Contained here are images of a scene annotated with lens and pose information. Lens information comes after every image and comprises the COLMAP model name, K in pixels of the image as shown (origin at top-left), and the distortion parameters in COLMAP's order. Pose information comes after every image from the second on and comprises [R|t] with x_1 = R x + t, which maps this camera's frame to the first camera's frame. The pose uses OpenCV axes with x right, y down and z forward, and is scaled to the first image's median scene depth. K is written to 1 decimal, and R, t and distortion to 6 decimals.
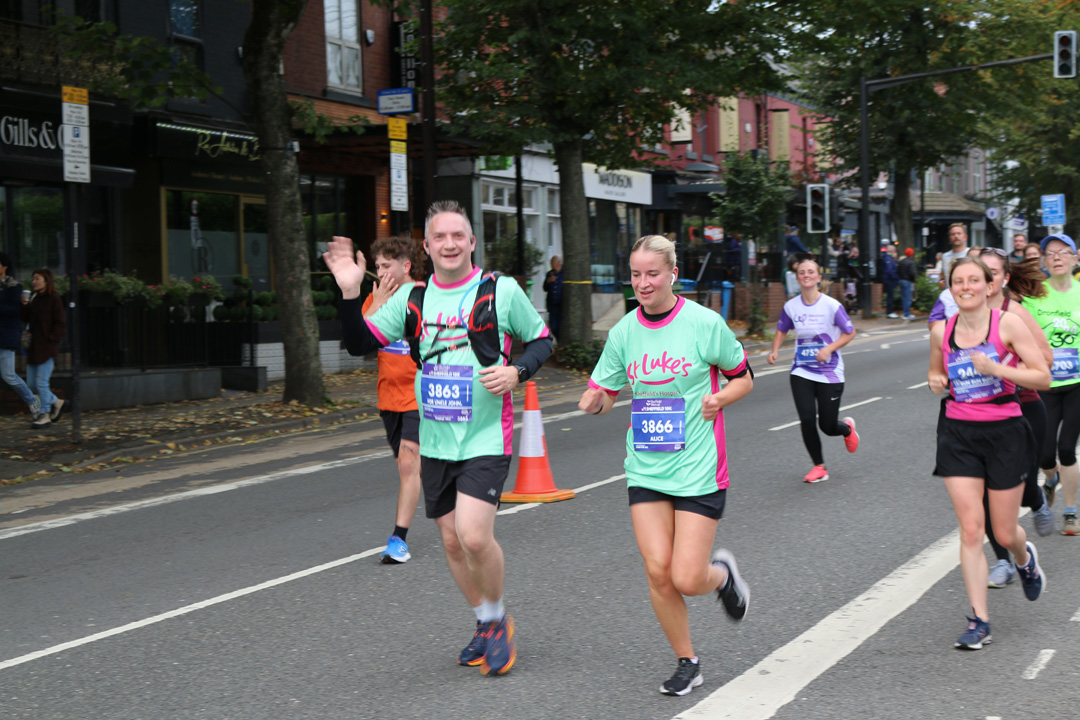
lens RADIAL K [[2294.5, 0, 543.8], [0, 2294.5, 363.2], [0, 0, 1]] dist [0.031566, 0.000000]
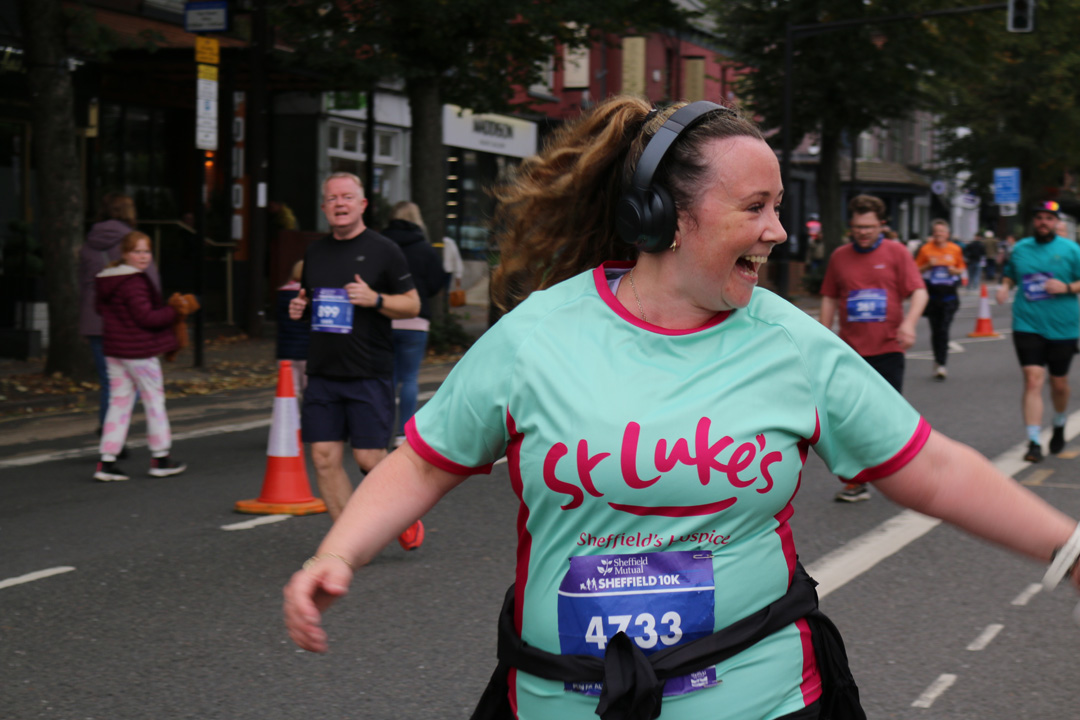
lens RADIAL K [[2602.6, 0, 542.2], [0, 2602.6, 369.3], [0, 0, 1]] dist [0.057422, 0.000000]
pose [[0.998449, 0.037252, 0.041378, 0.014264], [-0.037691, 0.999241, 0.009880, -0.000422], [-0.040978, -0.011425, 0.999095, 0.031835]]
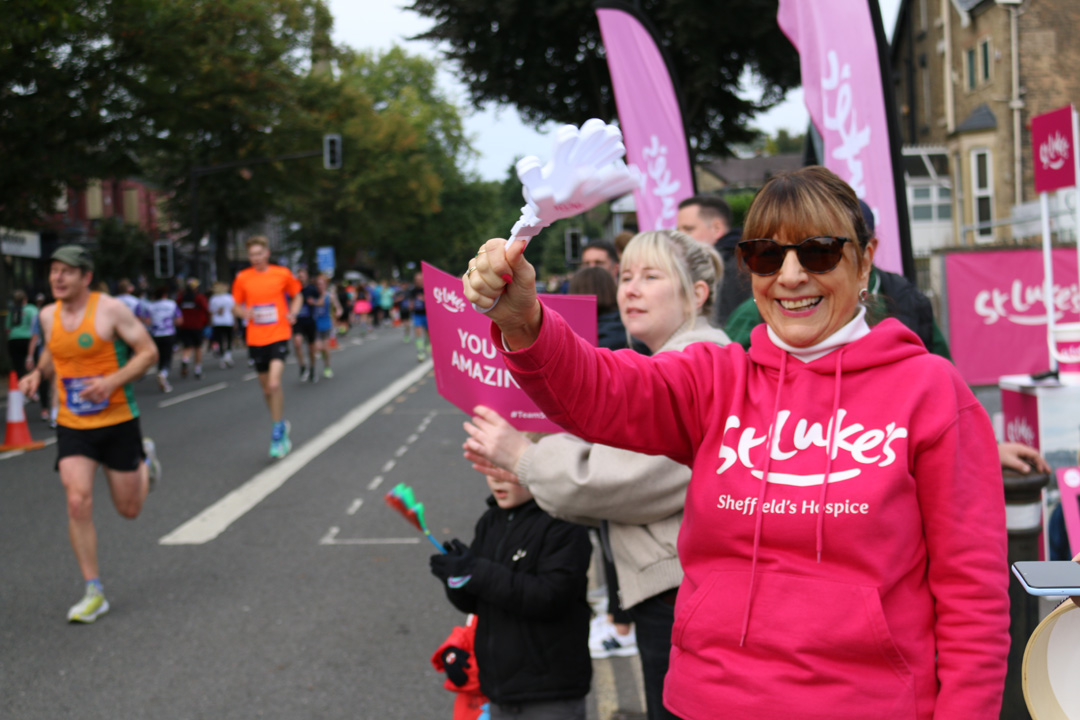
lens RADIAL K [[1701.2, 0, 540.2], [0, 1701.2, 361.2], [0, 0, 1]] dist [0.036534, 0.000000]
pose [[0.940915, -0.029510, 0.337354, -0.021082], [0.032025, 0.999485, -0.001890, 0.005019], [-0.337125, 0.012582, 0.941376, -0.068828]]
